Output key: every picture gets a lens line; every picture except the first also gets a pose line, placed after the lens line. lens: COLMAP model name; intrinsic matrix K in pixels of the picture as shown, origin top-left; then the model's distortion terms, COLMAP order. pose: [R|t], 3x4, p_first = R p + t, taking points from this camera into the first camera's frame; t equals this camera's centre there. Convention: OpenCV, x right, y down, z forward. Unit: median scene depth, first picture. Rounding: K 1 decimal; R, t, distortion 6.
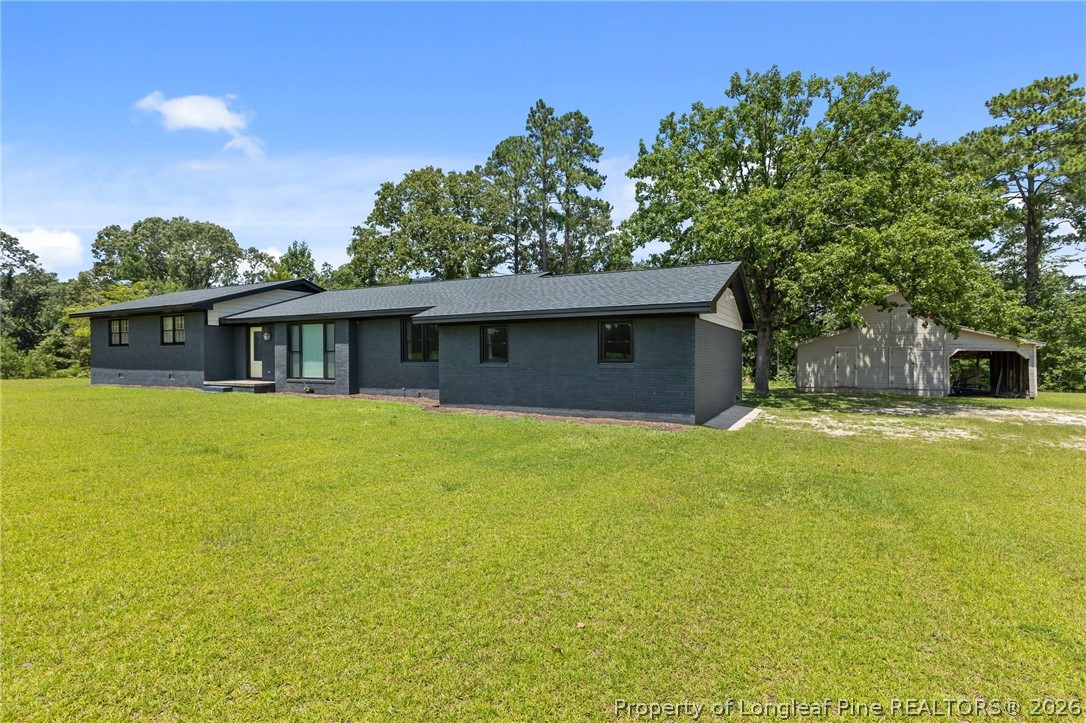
lens RADIAL K [[418.9, 0, 543.1], [0, 418.9, 358.9], [0, 0, 1]] dist [-0.003687, -0.000114]
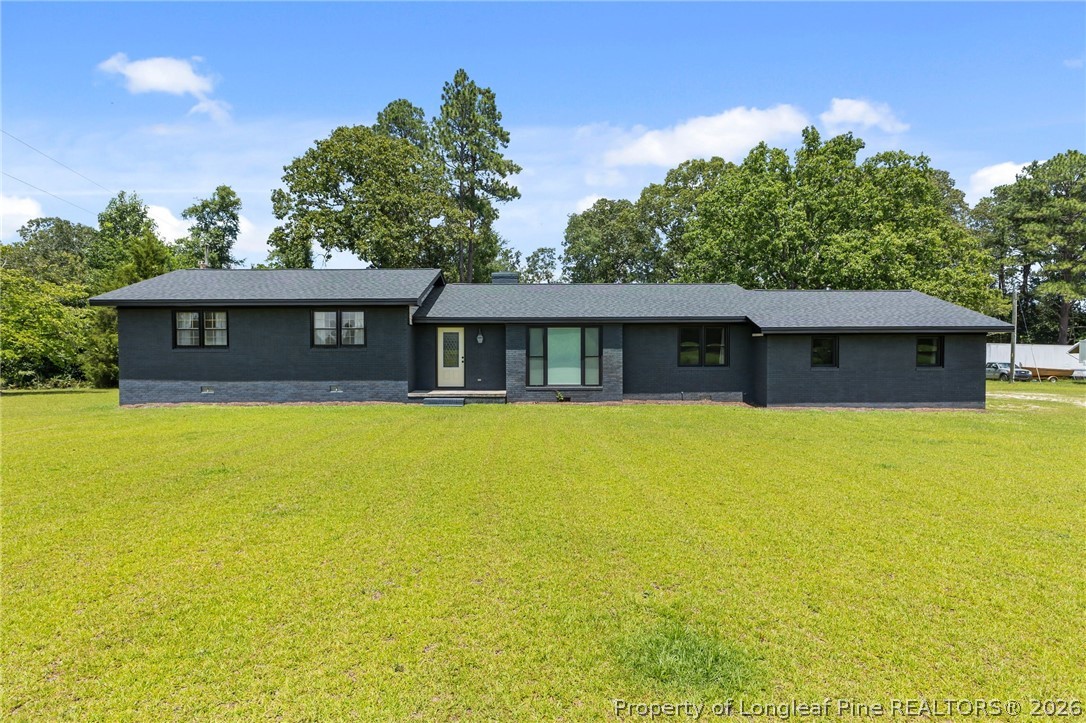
lens RADIAL K [[458.8, 0, 543.2], [0, 458.8, 361.7], [0, 0, 1]] dist [-0.000770, -0.000184]
pose [[0.920294, -0.009013, 0.391124, -1.004985], [0.003839, 0.999895, 0.014007, -0.021379], [-0.391209, -0.011389, 0.920231, 0.073834]]
